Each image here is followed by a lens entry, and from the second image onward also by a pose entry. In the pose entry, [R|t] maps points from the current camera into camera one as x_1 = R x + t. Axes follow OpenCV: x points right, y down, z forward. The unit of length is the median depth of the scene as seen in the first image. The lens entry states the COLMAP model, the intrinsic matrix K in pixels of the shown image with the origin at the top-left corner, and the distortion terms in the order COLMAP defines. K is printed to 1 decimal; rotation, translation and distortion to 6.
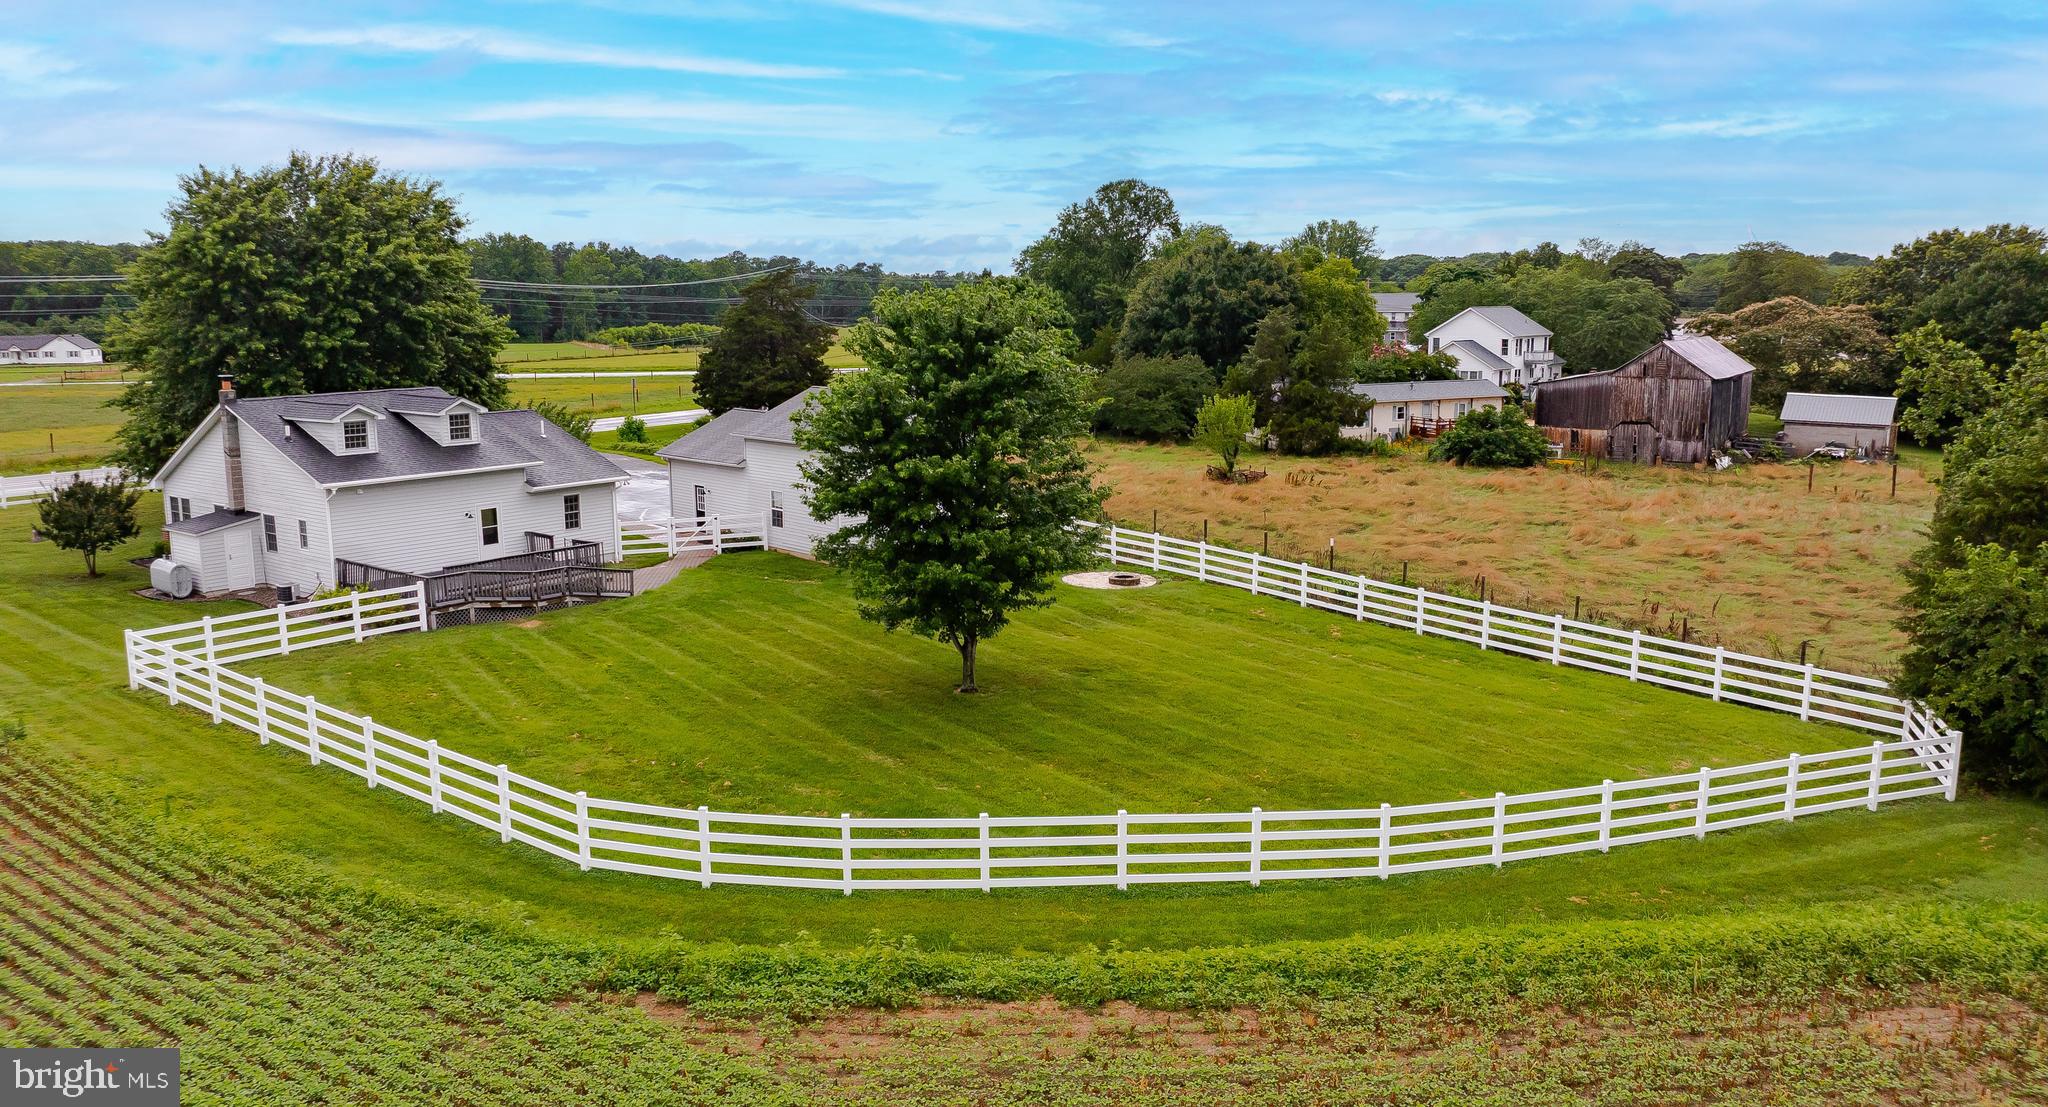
lens RADIAL K [[1479.3, 0, 1021.6], [0, 1479.3, 566.2], [0, 0, 1]] dist [-0.036022, -0.004565]
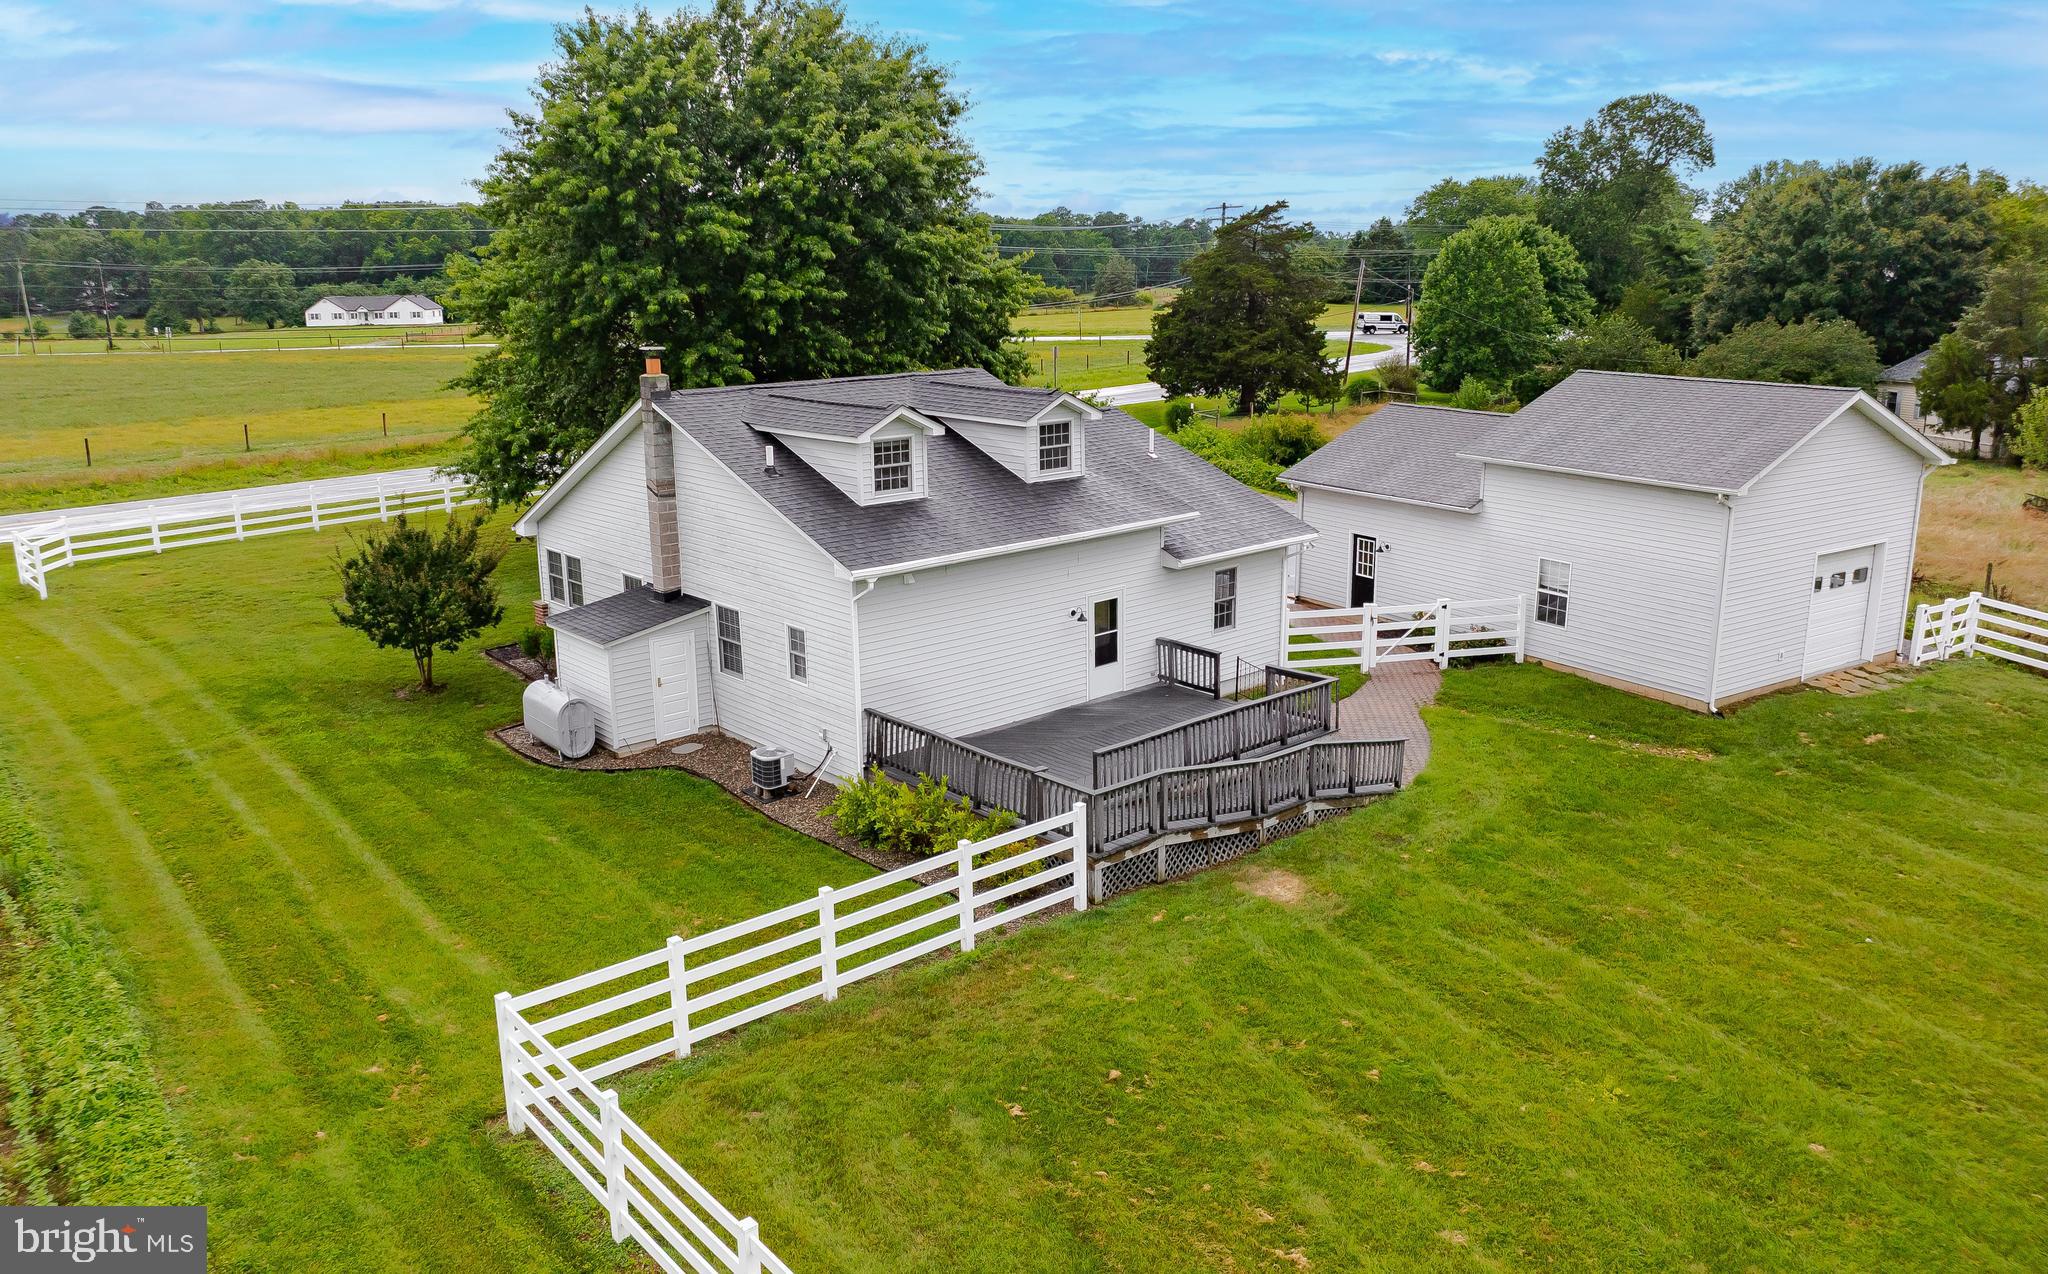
lens RADIAL K [[1471.0, 0, 1024.0], [0, 1471.0, 637.0], [0, 0, 1]] dist [-0.032792, -0.000031]
pose [[0.982245, 0.040393, -0.183205, -0.256220], [-0.027148, 0.996871, 0.074238, -0.056756], [0.185631, -0.067946, 0.980268, 0.407116]]
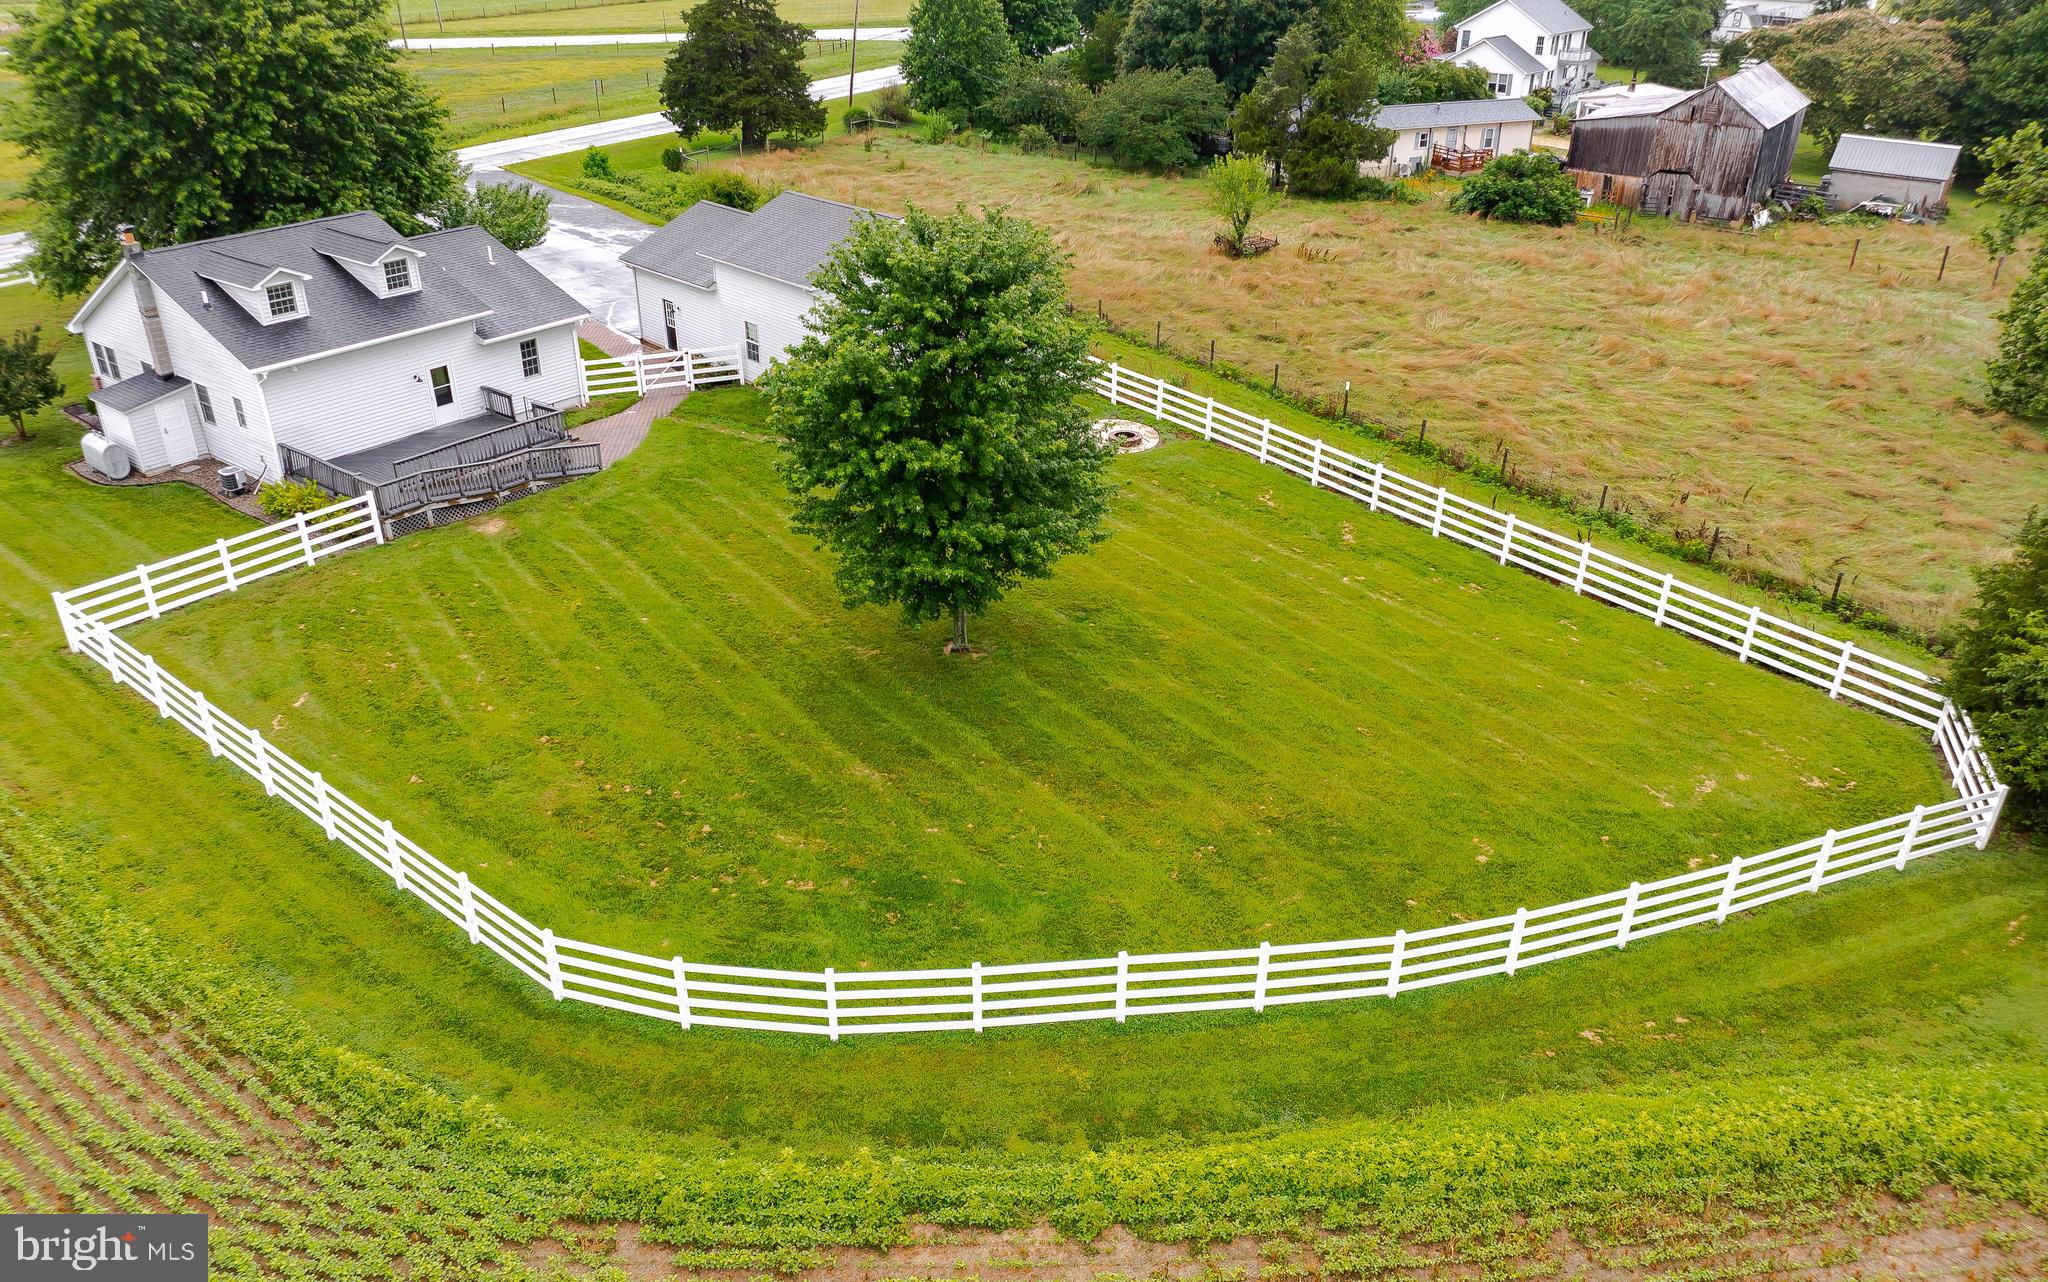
lens RADIAL K [[1433.0, 0, 1018.2], [0, 1433.0, 662.8], [0, 0, 1]] dist [-0.064306, 0.042205]
pose [[0.999937, 0.009183, 0.006531, -0.002899], [-0.010785, 0.947841, 0.318561, -0.131580], [-0.003265, -0.318611, 0.947880, 0.086774]]
